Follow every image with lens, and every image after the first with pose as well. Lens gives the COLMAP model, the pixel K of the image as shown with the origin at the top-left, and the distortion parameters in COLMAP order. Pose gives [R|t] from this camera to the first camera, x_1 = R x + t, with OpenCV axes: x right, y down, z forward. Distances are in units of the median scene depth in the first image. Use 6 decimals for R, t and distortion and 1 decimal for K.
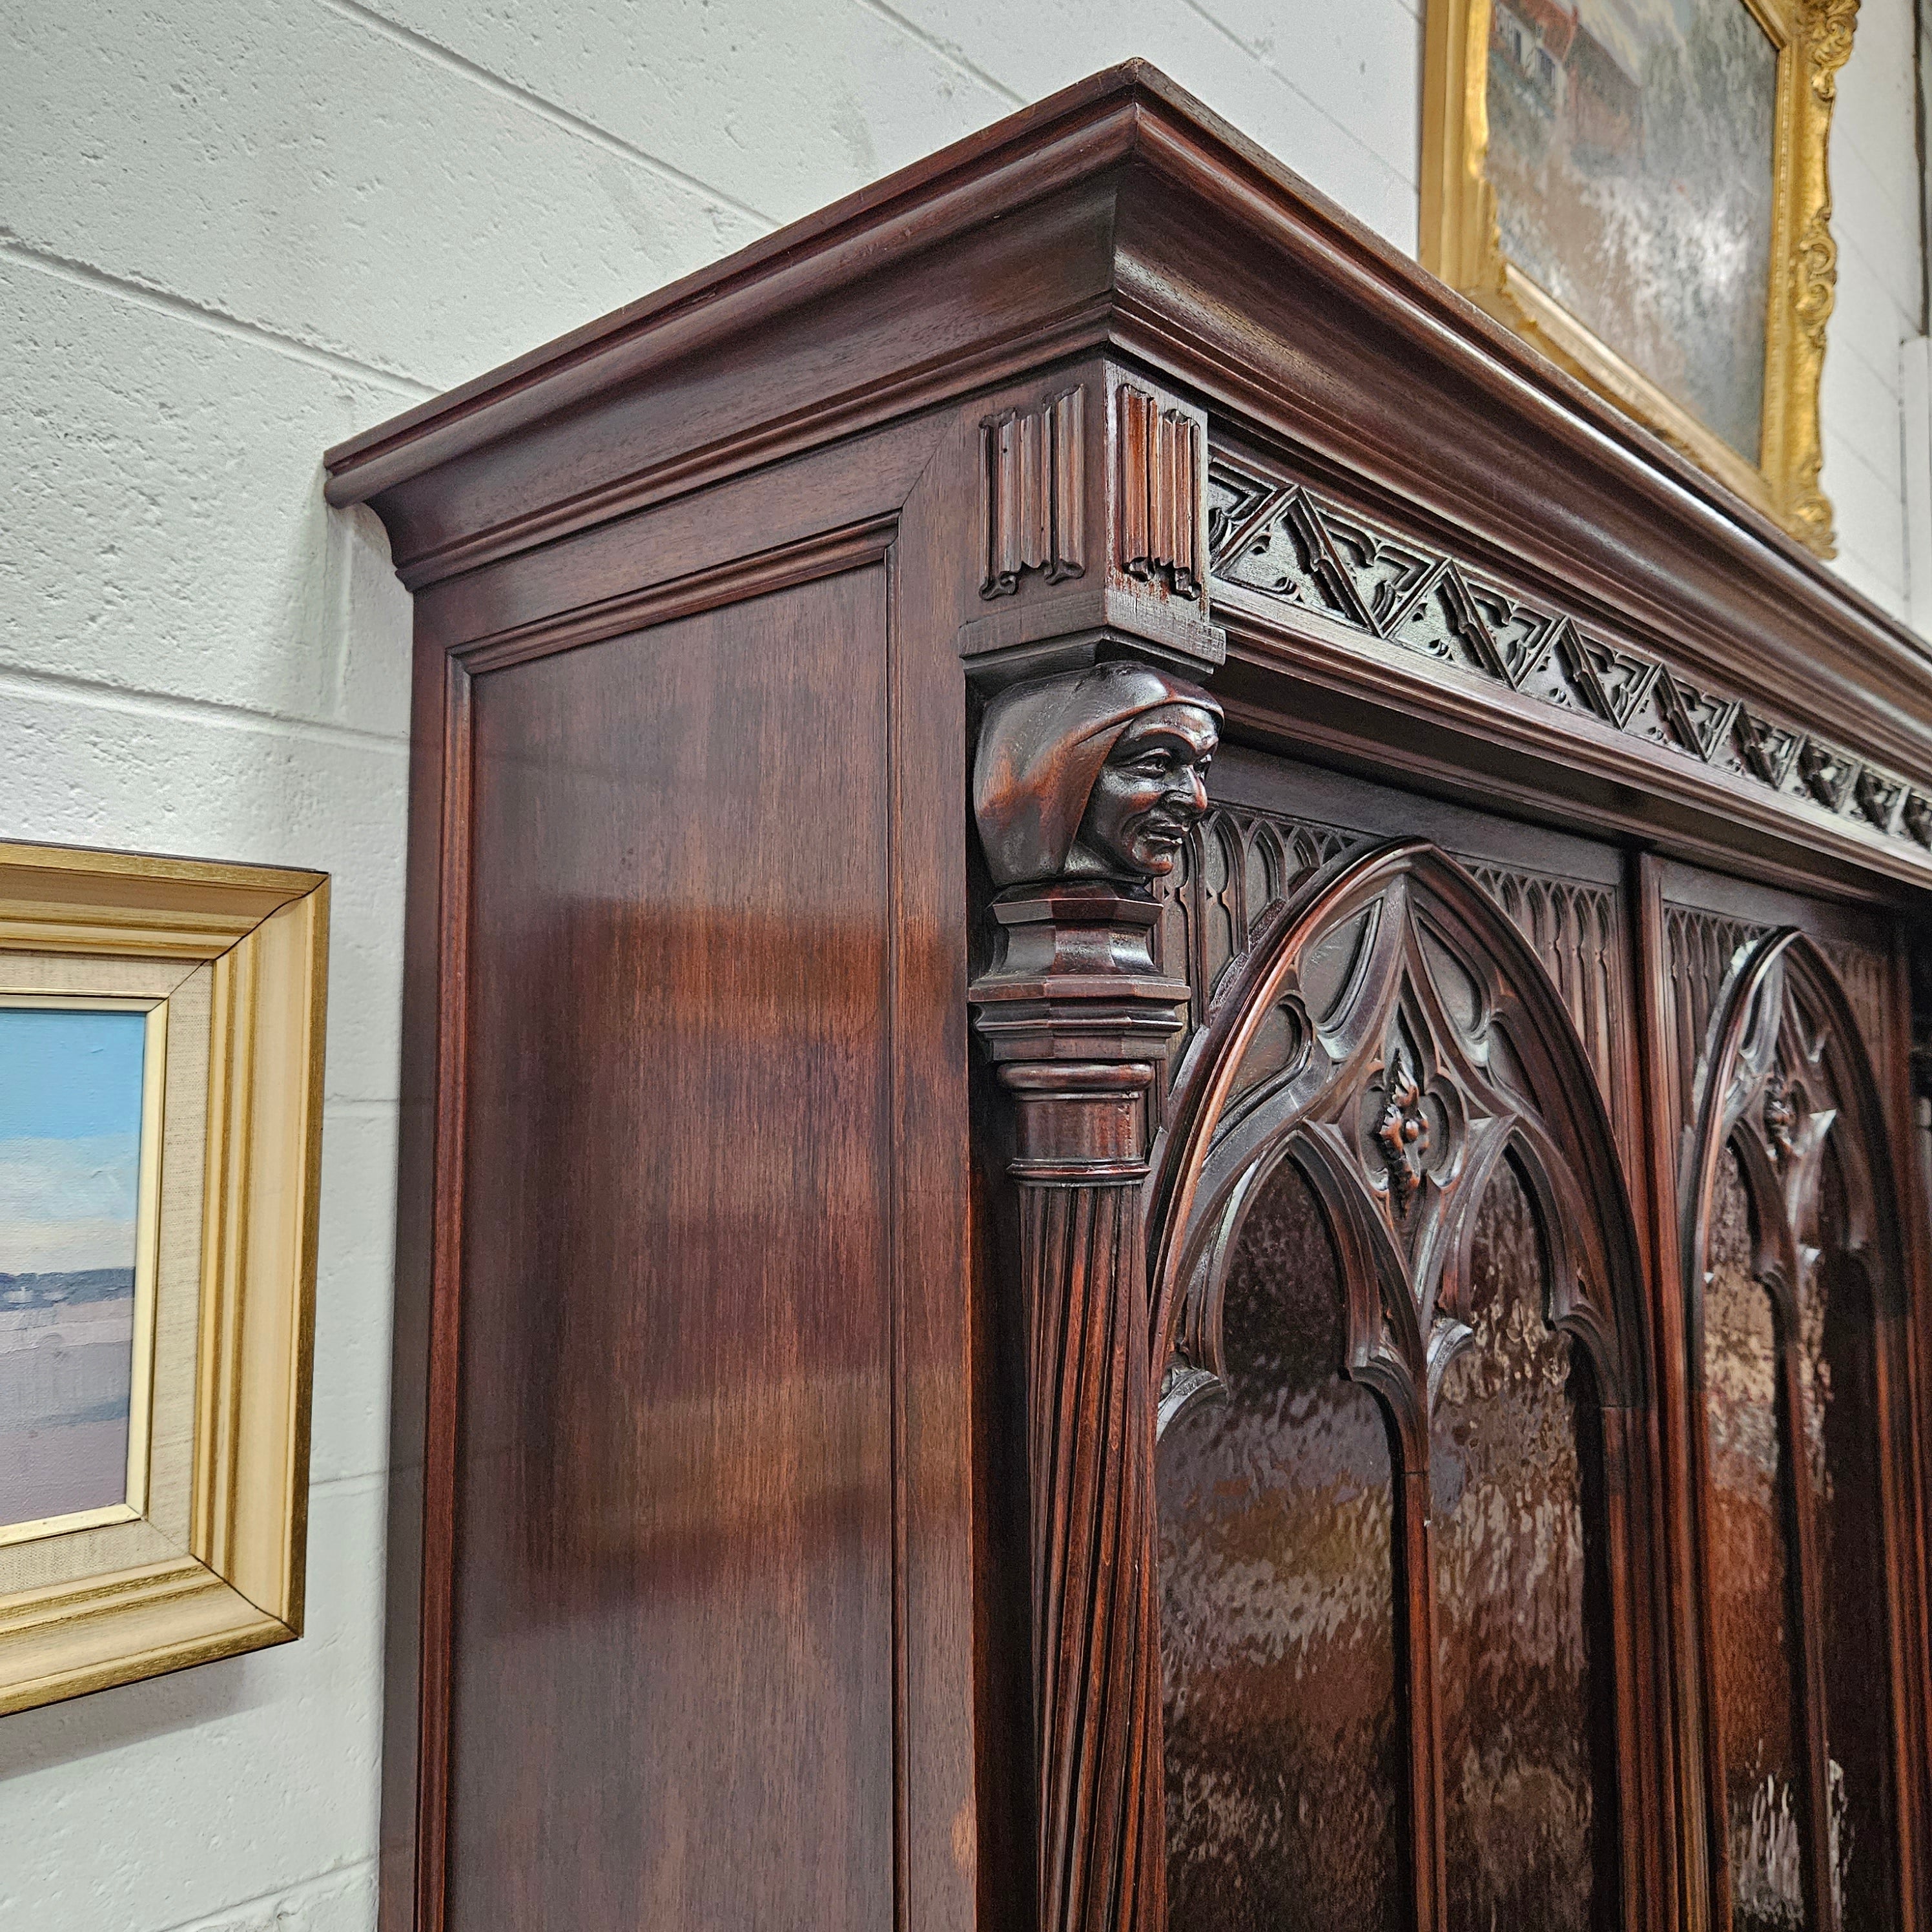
lens RADIAL K [[1727.2, 0, 963.7], [0, 1727.2, 962.8], [0, 0, 1]] dist [0.081353, -0.082844]
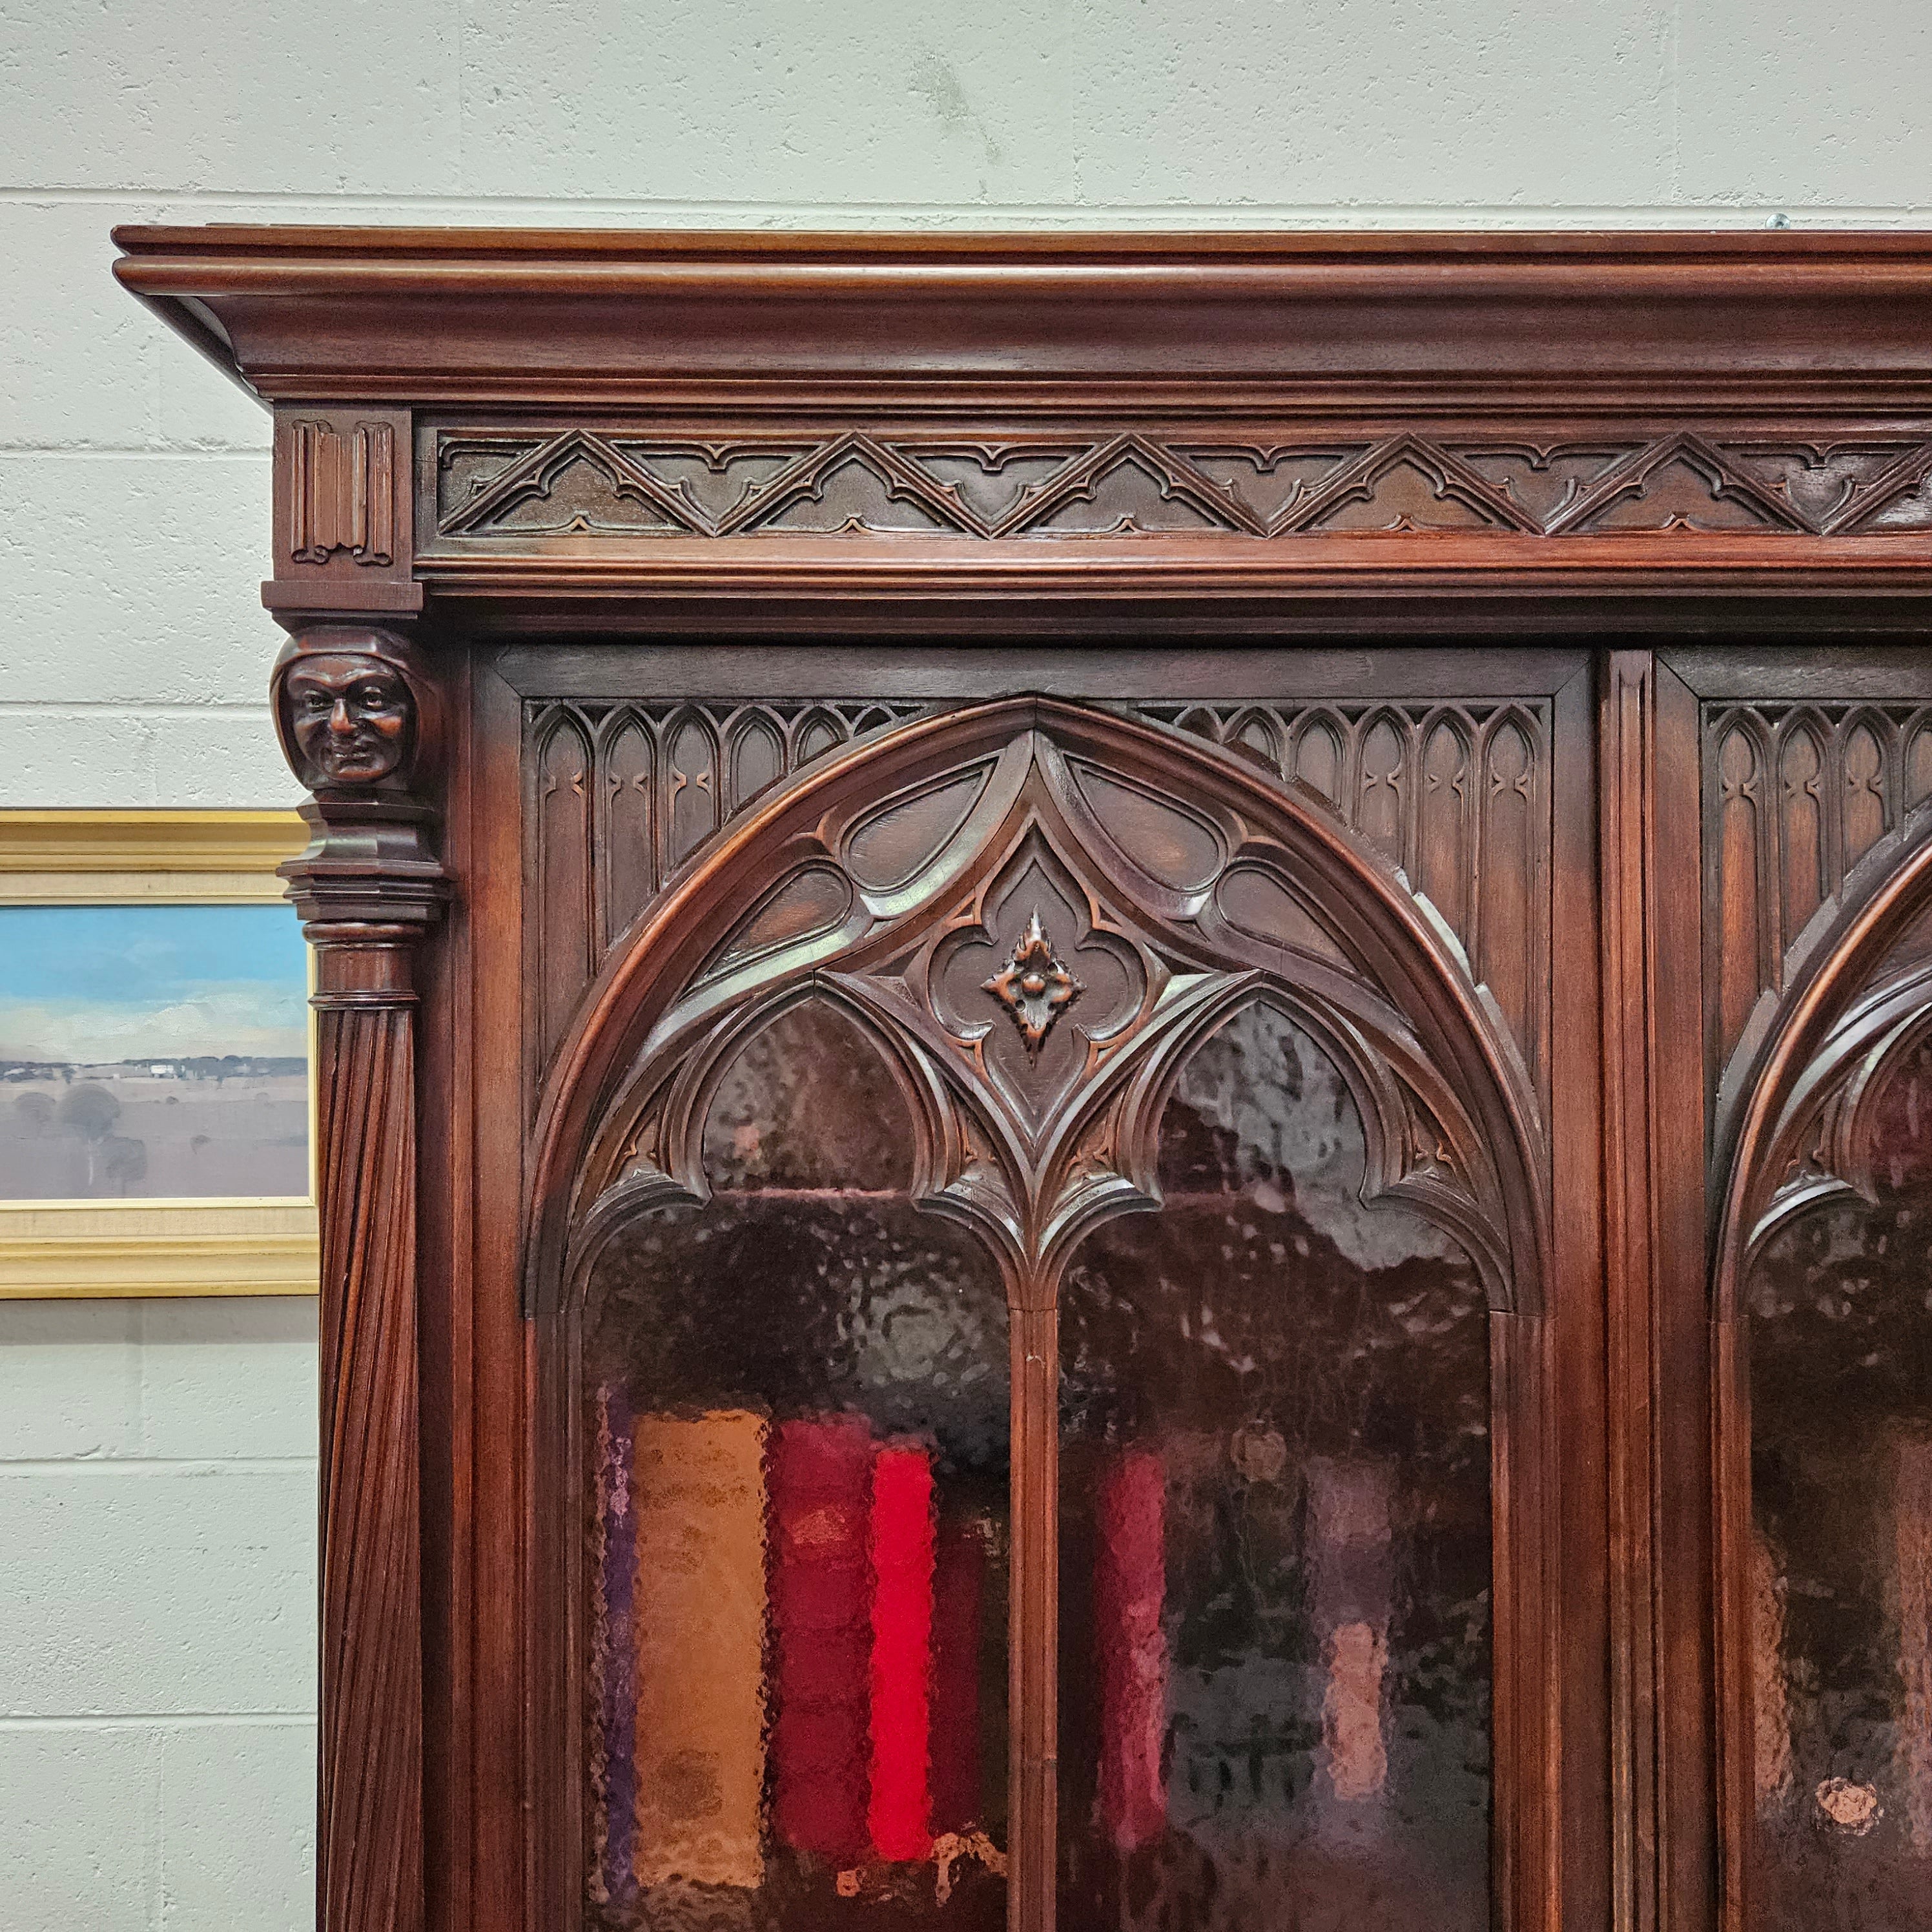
lens RADIAL K [[1727.2, 0, 941.9], [0, 1727.2, 983.7], [0, 0, 1]] dist [0.081353, -0.082844]
pose [[0.680036, 0.003683, -0.733170, 1.148537], [0.052342, 0.997192, 0.053558, 0.046714], [0.731308, -0.074797, 0.677933, 0.323932]]
